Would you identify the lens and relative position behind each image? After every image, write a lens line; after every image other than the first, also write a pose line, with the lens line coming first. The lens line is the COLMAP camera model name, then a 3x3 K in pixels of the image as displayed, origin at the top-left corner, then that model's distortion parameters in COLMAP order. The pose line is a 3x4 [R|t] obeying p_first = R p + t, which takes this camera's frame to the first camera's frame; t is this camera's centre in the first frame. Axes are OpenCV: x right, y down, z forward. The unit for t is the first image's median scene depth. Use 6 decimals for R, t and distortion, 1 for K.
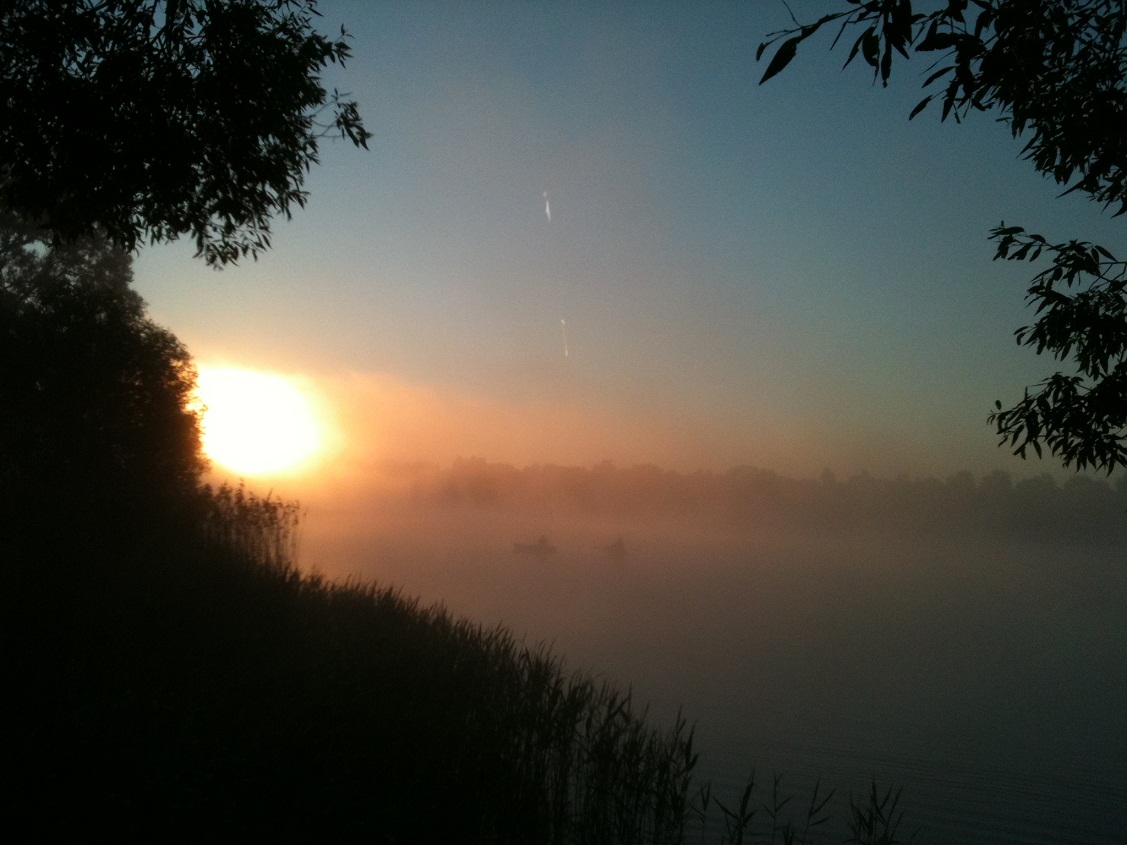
lens RADIAL K [[1185.4, 0, 560.4], [0, 1185.4, 415.7], [0, 0, 1]] dist [0.236314, -0.605520]
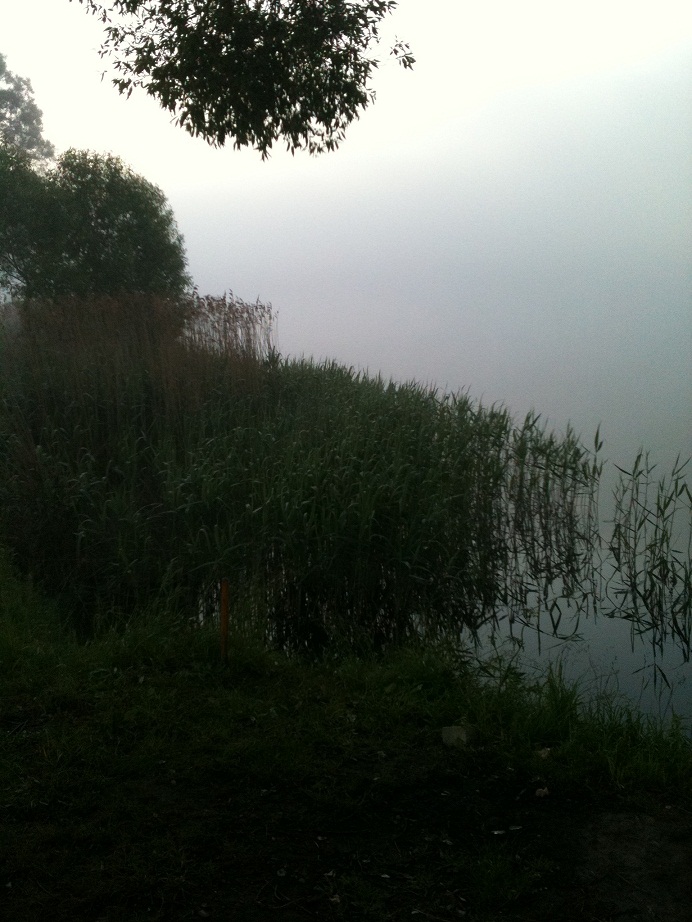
lens RADIAL K [[973.8, 0, 319.0], [0, 973.8, 441.2], [0, 0, 1]] dist [0.194582, -0.430662]
pose [[0.995558, -0.061955, -0.070900, -0.209618], [0.076119, 0.972801, 0.218777, -0.040290], [0.055417, -0.223202, 0.973196, -0.361977]]
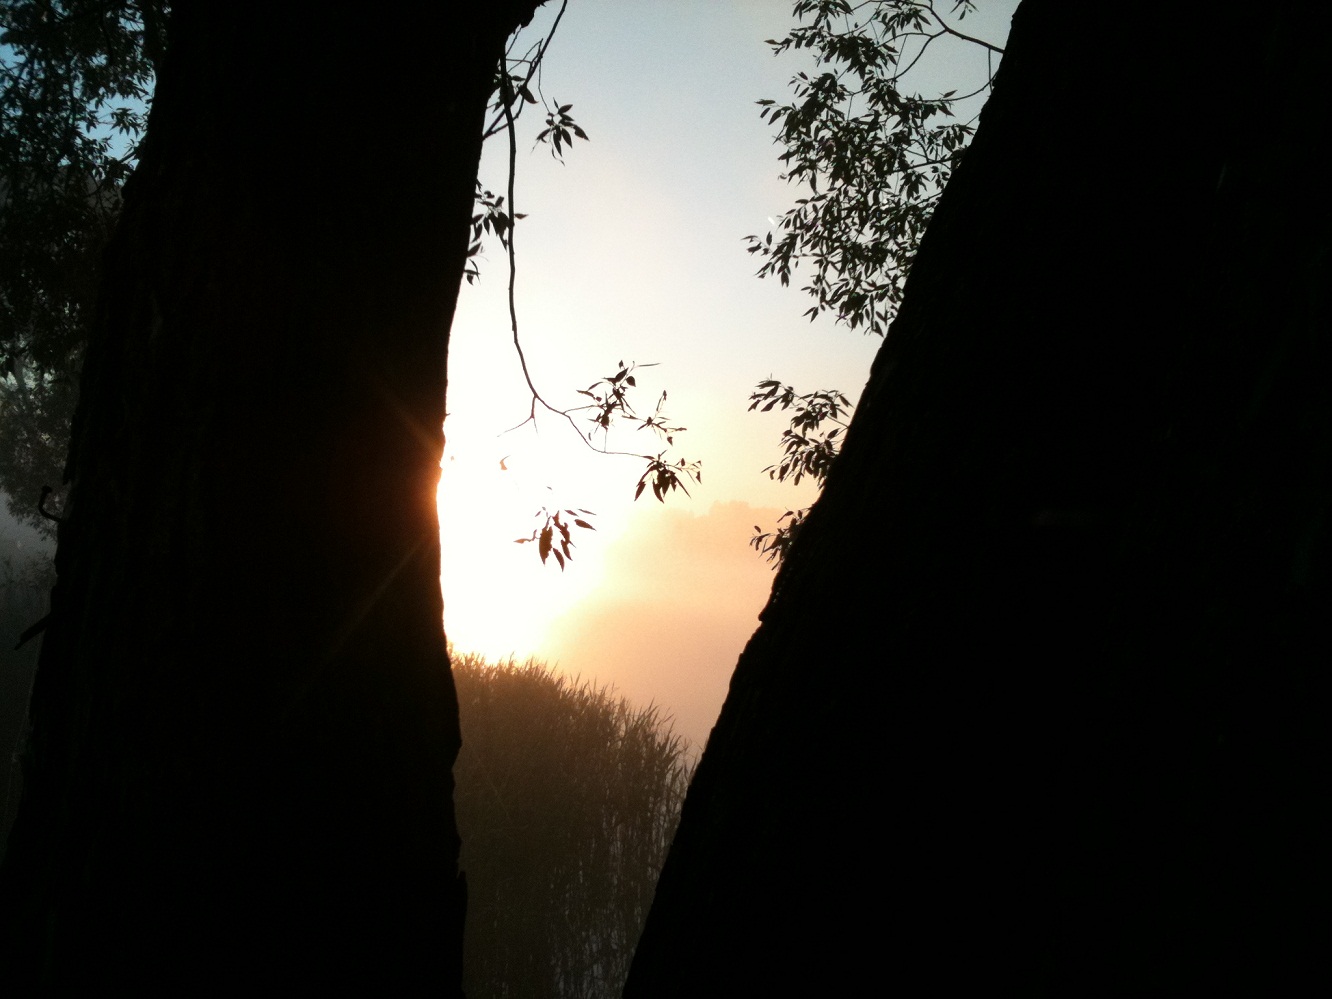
lens RADIAL K [[1427.5, 0, 626.9], [0, 1427.5, 492.8], [0, 0, 1]] dist [0.064175, 0.009852]
pose [[0.989166, -0.030390, -0.143621, 0.262364], [0.034439, 0.999074, 0.025791, -0.052115], [0.142705, -0.030457, 0.989297, -0.261335]]
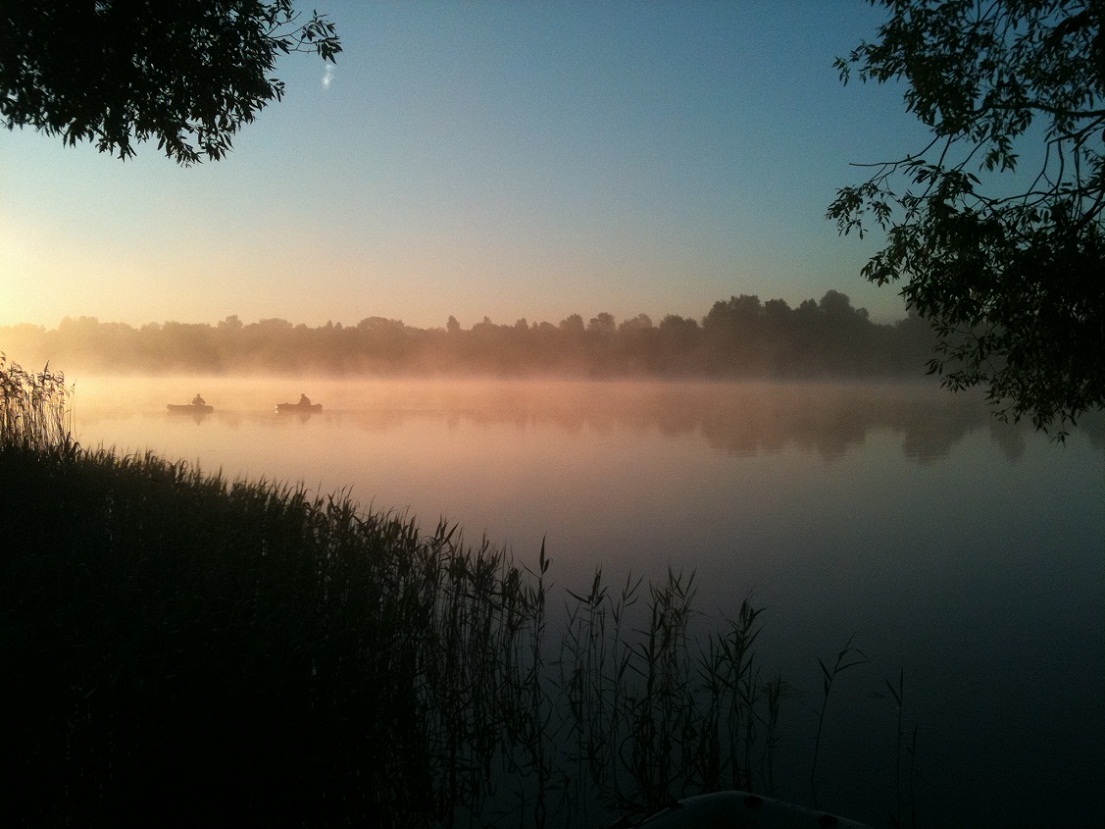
lens RADIAL K [[1184.2, 0, 520.0], [0, 1184.2, 408.9], [0, 0, 1]] dist [0.064175, 0.009852]
pose [[0.958526, -0.055535, 0.279542, -0.308953], [0.022022, 0.992331, 0.121629, -0.026076], [-0.284153, -0.110428, 0.952398, -0.166147]]
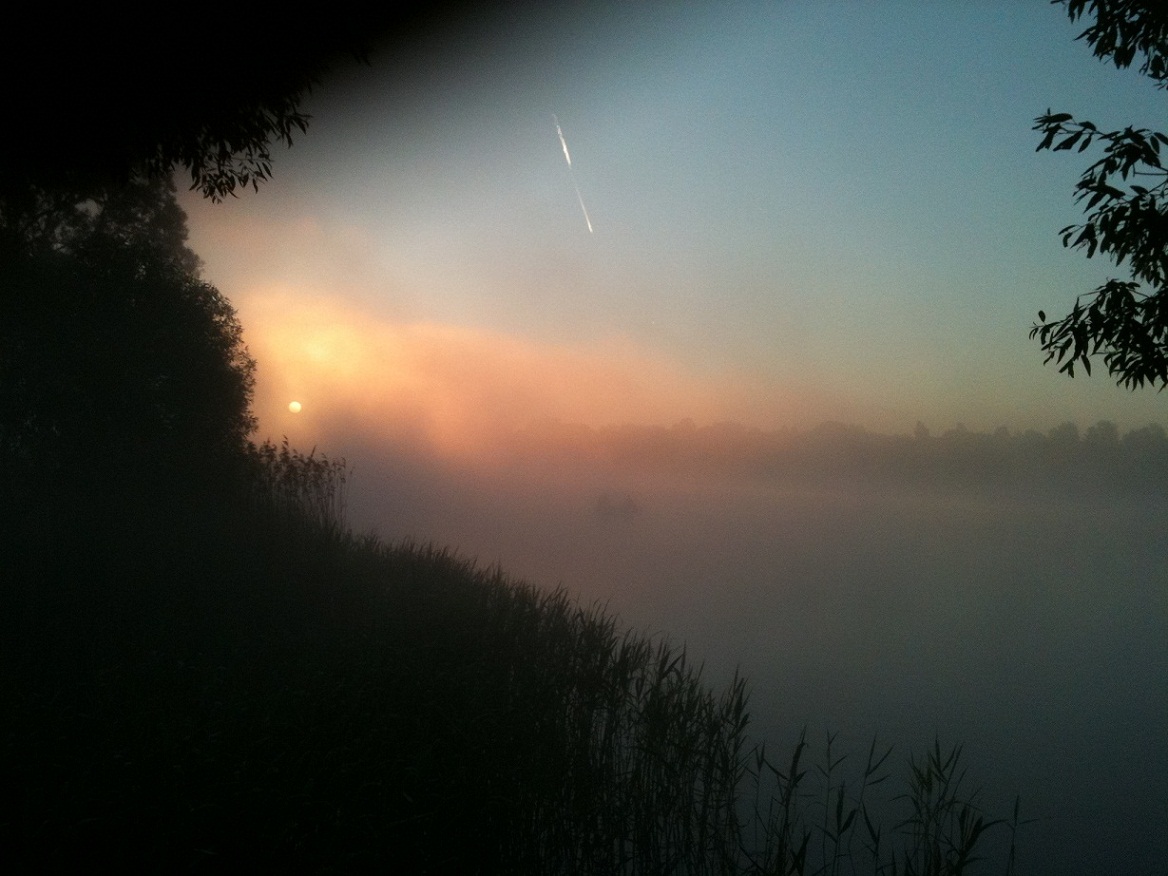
lens RADIAL K [[1235.0, 0, 577.1], [0, 1235.0, 428.2], [0, 0, 1]] dist [0.188533, -0.423920]
pose [[0.998721, -0.015498, -0.048121, 0.038603], [0.017600, 0.998896, 0.043559, 0.016238], [0.047393, -0.044350, 0.997891, 0.035648]]
